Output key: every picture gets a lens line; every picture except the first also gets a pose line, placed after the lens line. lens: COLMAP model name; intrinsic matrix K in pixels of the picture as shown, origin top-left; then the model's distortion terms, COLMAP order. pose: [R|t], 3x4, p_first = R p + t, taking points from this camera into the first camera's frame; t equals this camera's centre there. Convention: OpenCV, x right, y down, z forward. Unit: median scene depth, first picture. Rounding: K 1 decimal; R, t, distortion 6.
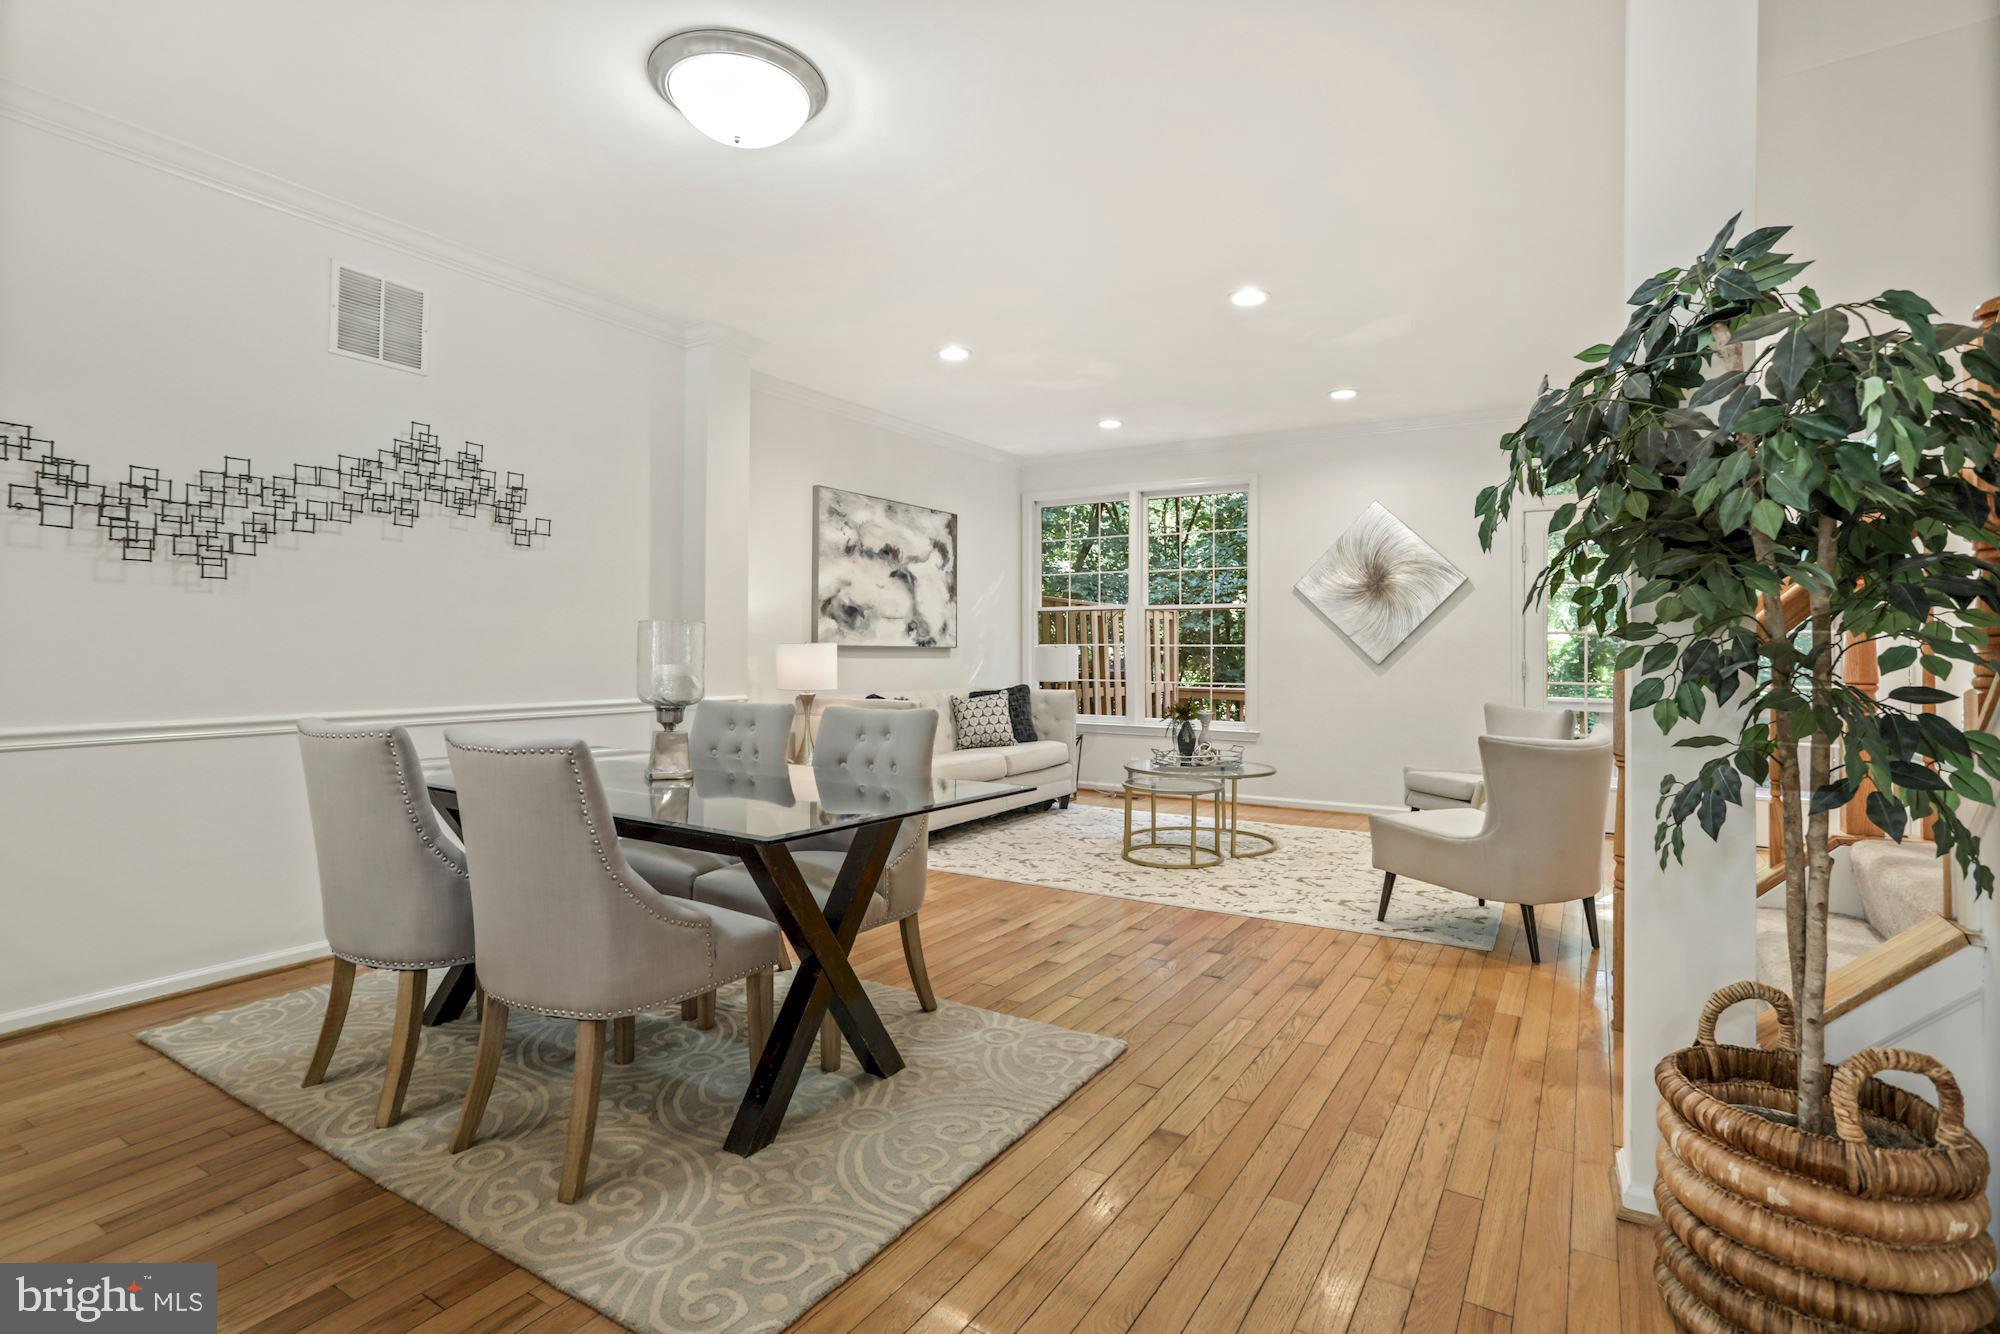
lens RADIAL K [[956.1, 0, 983.5], [0, 956.1, 632.7], [0, 0, 1]] dist [-0.018815, 0.015447]
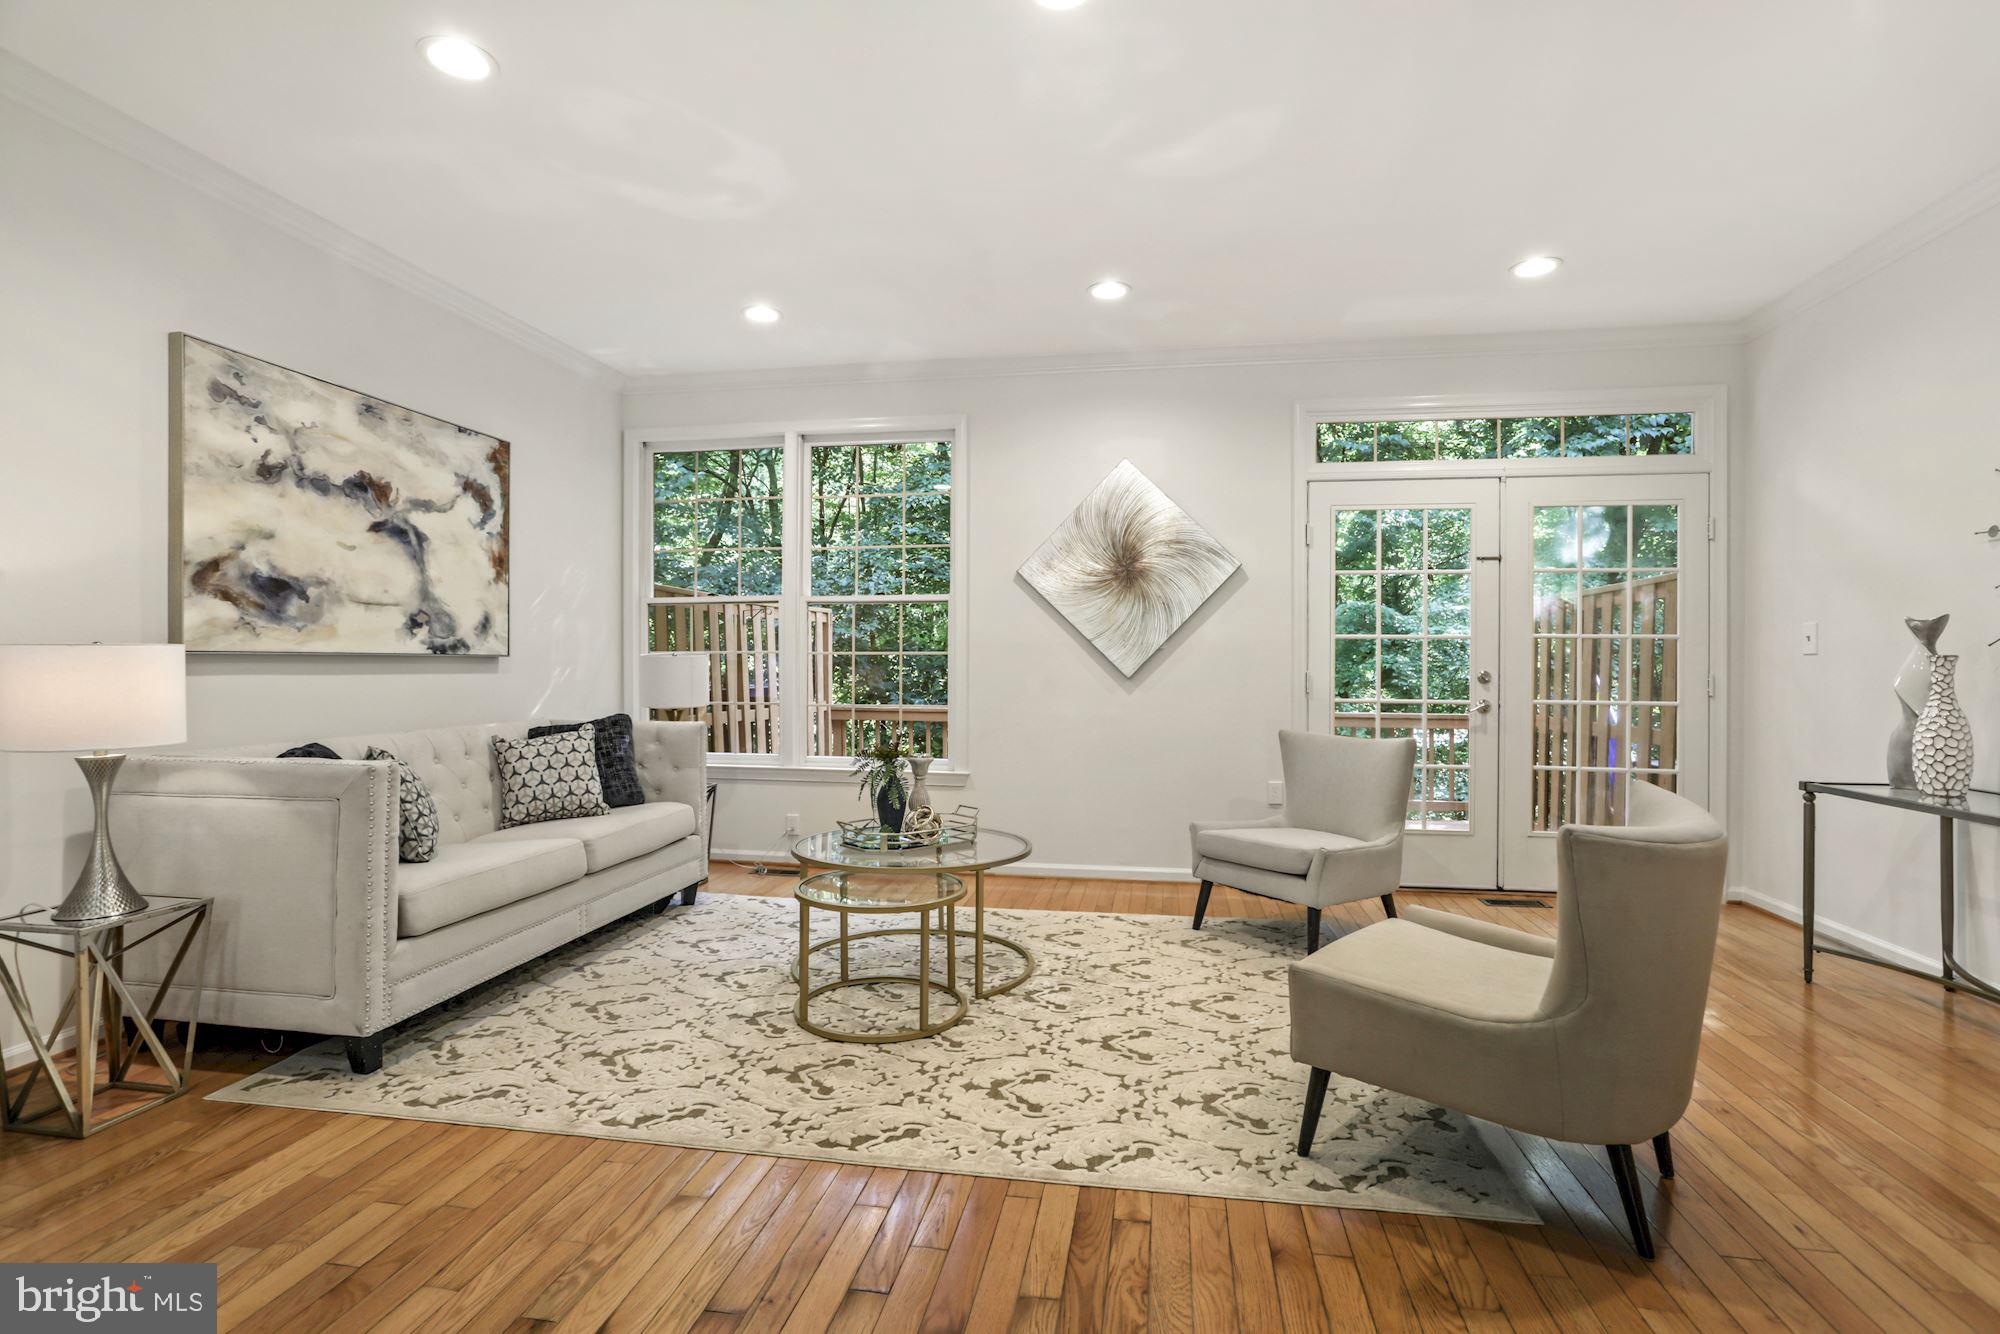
lens RADIAL K [[956.1, 0, 987.7], [0, 956.1, 655.7], [0, 0, 1]] dist [-0.018815, 0.015447]
pose [[0.924948, -0.000038, 0.380094, 0.027170], [-0.004419, 0.999931, 0.010854, 0.007819], [-0.380068, -0.011719, 0.924884, 0.340354]]
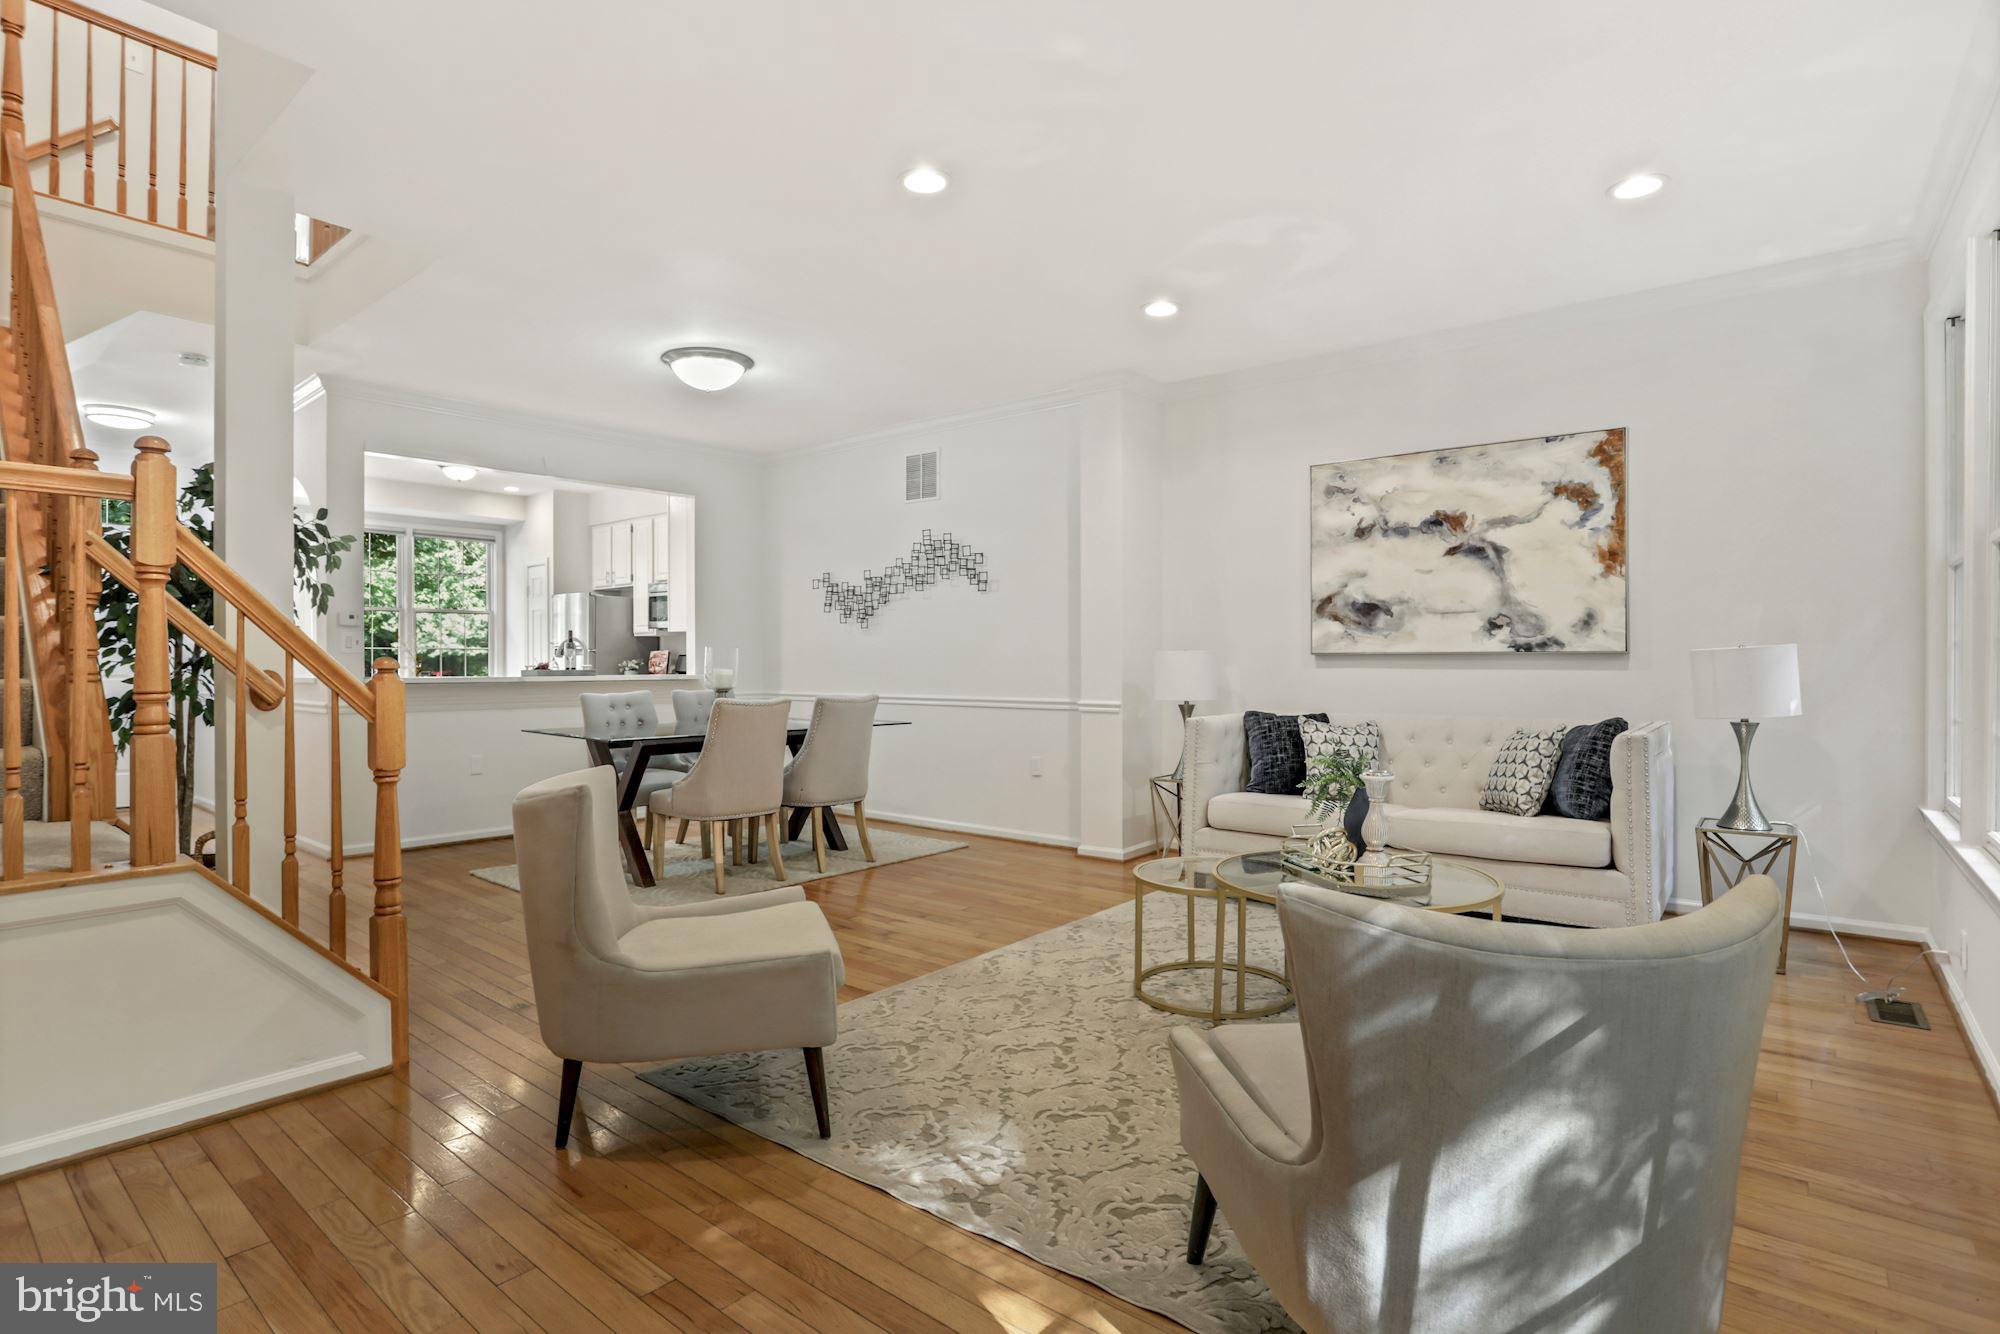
lens RADIAL K [[956.1, 0, 1028.7], [0, 956.1, 663.9], [0, 0, 1]] dist [-0.018815, 0.015447]
pose [[-0.066556, 0.001085, -0.997782, 0.641312], [0.022738, 0.999741, -0.000430, 0.016164], [0.997524, -0.022716, -0.066564, 0.737195]]
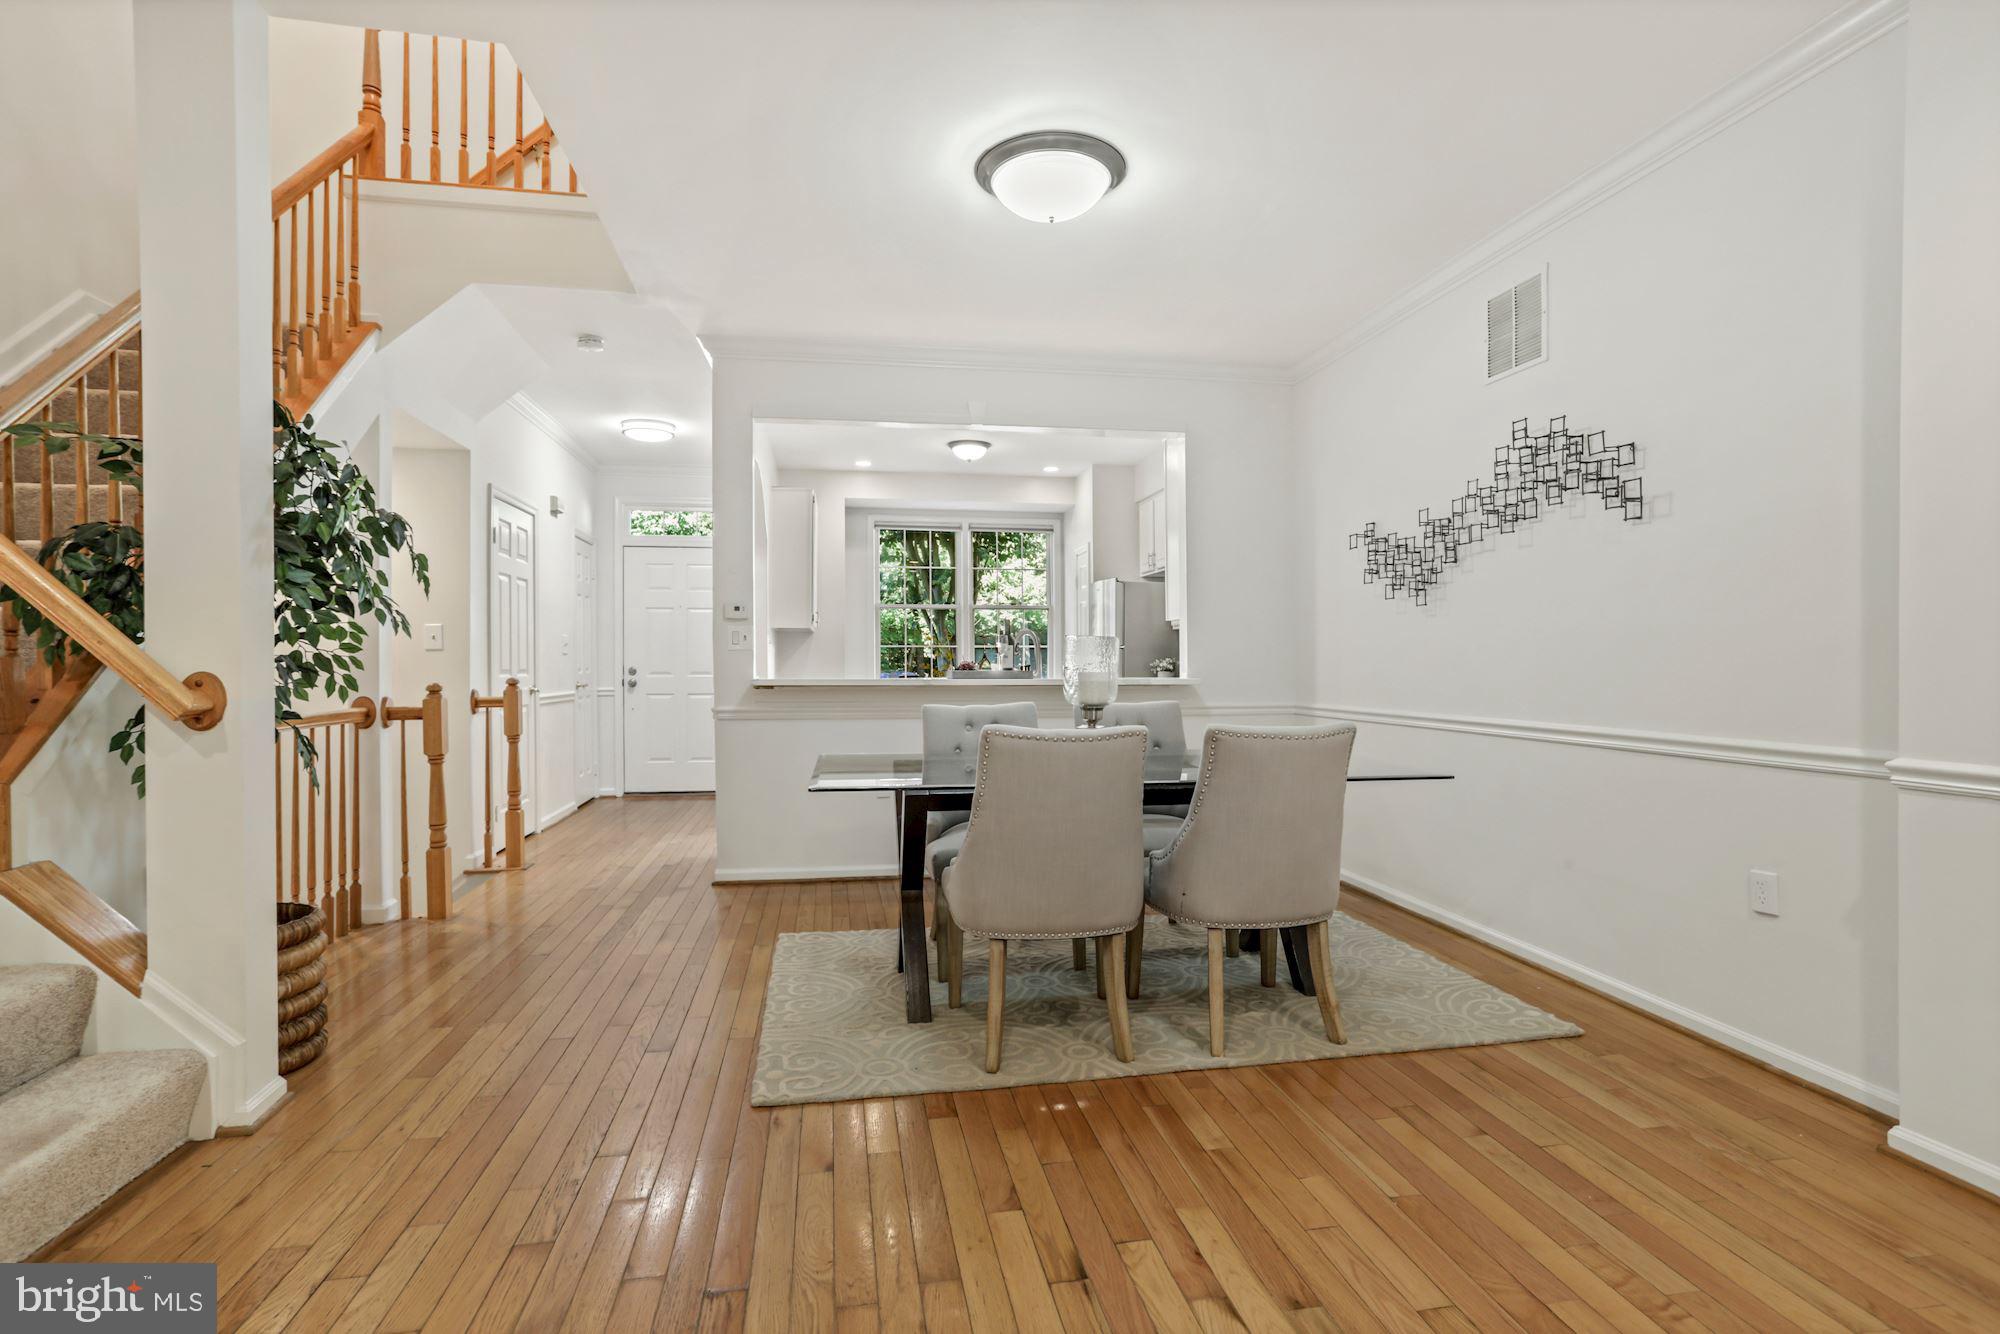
lens RADIAL K [[956.1, 0, 994.4], [0, 956.1, 660.6], [0, 0, 1]] dist [-0.018815, 0.015447]
pose [[-0.726243, -0.002862, -0.687432, 0.249157], [0.013053, 0.999754, -0.017952, 0.016561], [0.687314, -0.022010, -0.726027, 0.752679]]
